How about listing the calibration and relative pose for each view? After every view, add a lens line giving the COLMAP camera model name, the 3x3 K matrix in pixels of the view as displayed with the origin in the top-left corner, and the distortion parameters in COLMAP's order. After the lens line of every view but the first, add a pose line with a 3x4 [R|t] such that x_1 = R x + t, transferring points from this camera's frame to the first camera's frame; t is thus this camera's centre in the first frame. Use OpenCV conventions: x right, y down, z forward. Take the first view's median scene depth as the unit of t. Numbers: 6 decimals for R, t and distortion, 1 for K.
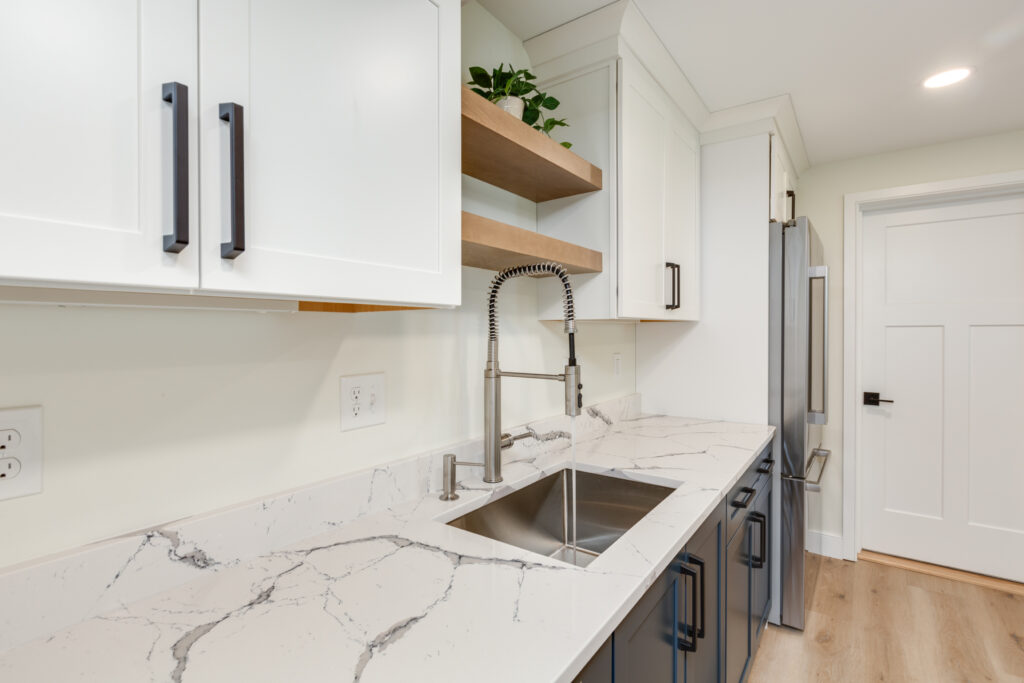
lens RADIAL K [[482.7, 0, 516.8], [0, 482.7, 338.4], [0, 0, 1]] dist [-0.003842, 0.000656]
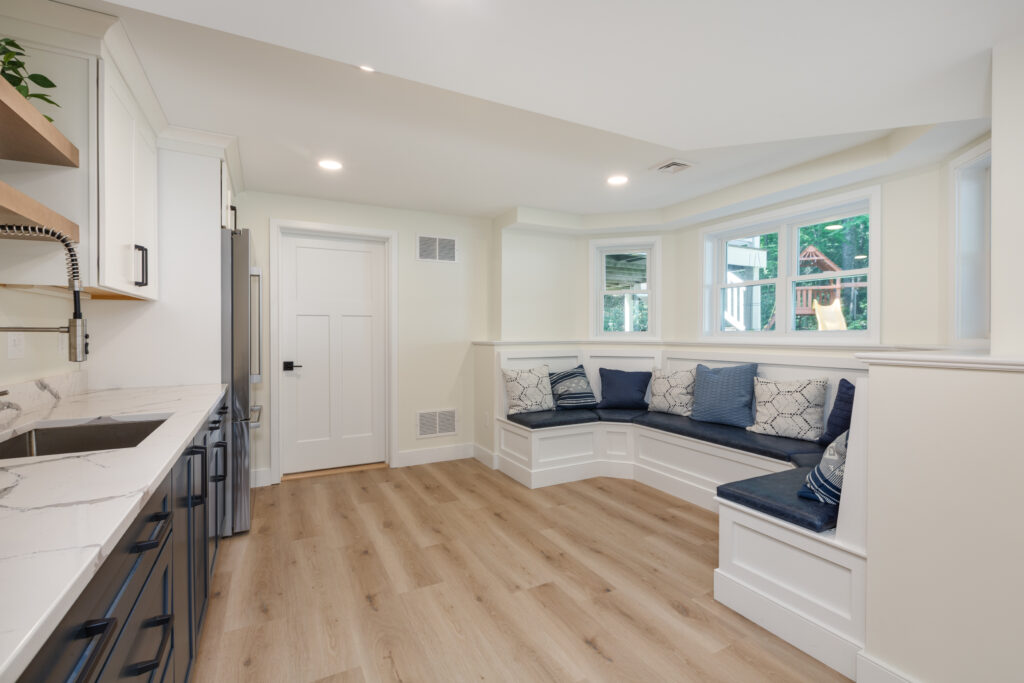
lens RADIAL K [[456.5, 0, 510.3], [0, 456.5, 337.0], [0, 0, 1]] dist [-0.001735, -0.000836]
pose [[0.446352, -0.004038, 0.894848, -0.321307], [0.010474, 0.999945, -0.000712, 0.088868], [-0.894796, 0.009690, 0.446369, -0.341824]]
